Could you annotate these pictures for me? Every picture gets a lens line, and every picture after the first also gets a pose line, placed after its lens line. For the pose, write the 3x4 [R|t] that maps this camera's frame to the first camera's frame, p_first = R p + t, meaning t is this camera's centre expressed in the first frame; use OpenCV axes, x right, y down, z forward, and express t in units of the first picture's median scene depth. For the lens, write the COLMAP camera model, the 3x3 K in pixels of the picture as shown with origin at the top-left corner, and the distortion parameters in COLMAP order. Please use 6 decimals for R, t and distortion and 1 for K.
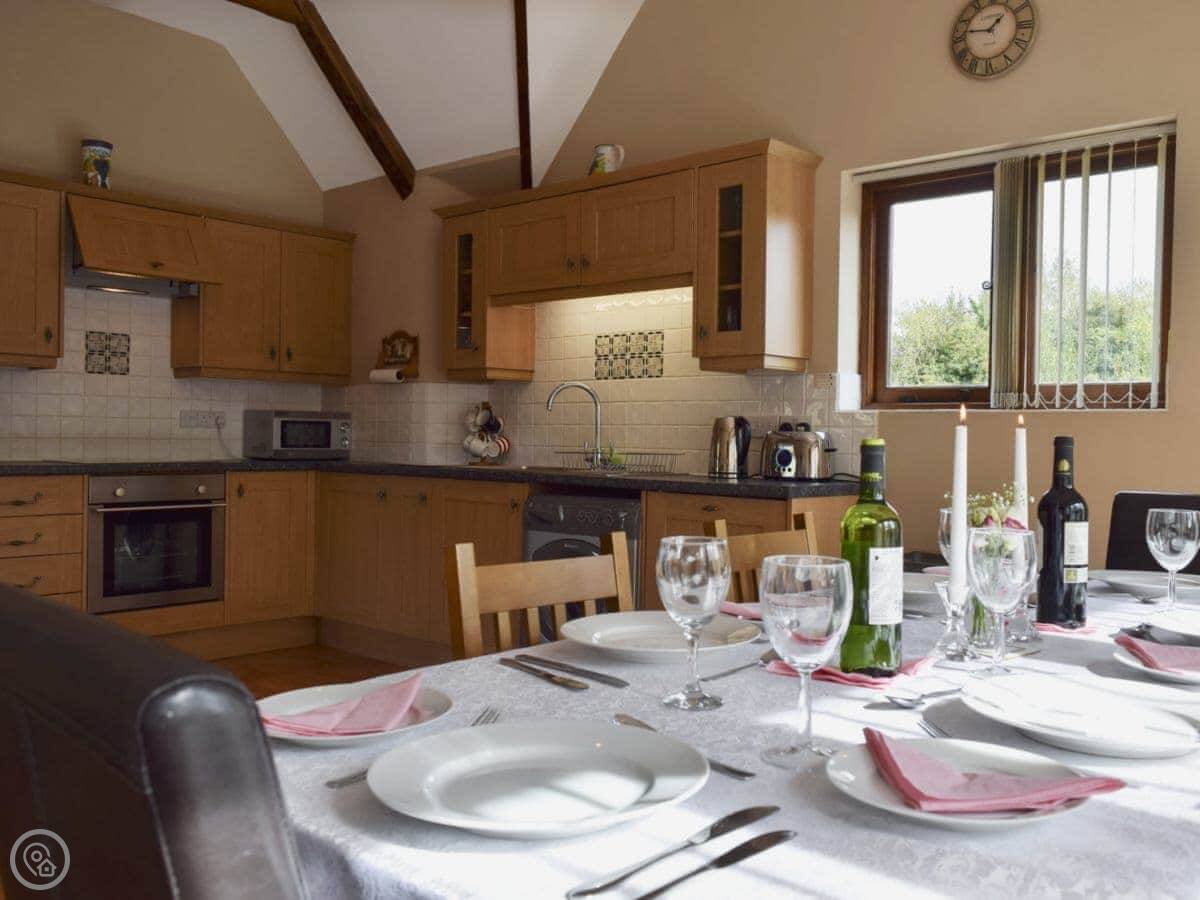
lens RADIAL K [[1057.7, 0, 600.0], [0, 1057.7, 450.0], [0, 0, 1]] dist [0.032645, -0.012424]
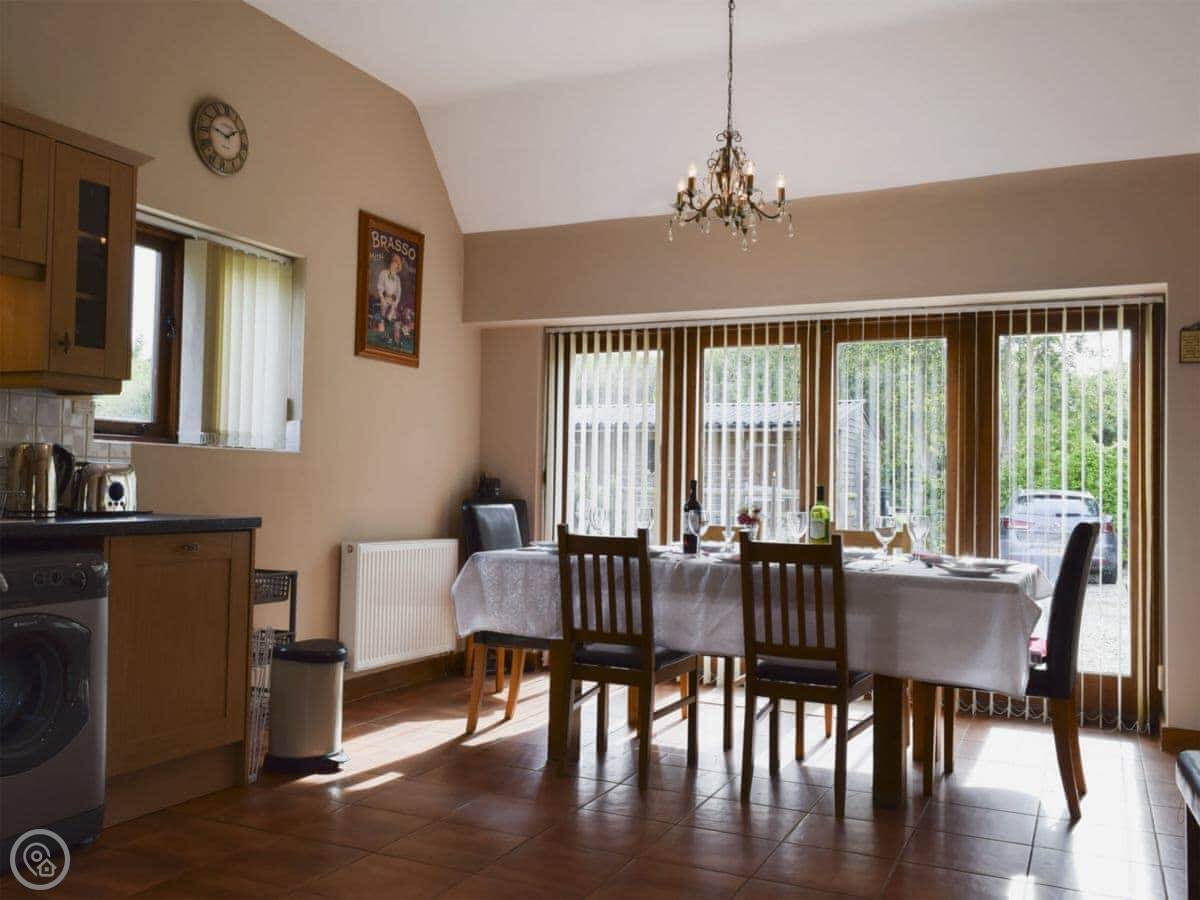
lens RADIAL K [[1057.7, 0, 600.0], [0, 1057.7, 450.0], [0, 0, 1]] dist [0.032645, -0.012424]
pose [[-0.282581, 0.013821, 0.959144, -0.516942], [-0.003255, 0.999877, -0.015367, -0.009657], [-0.959238, -0.007465, -0.282501, 0.523259]]
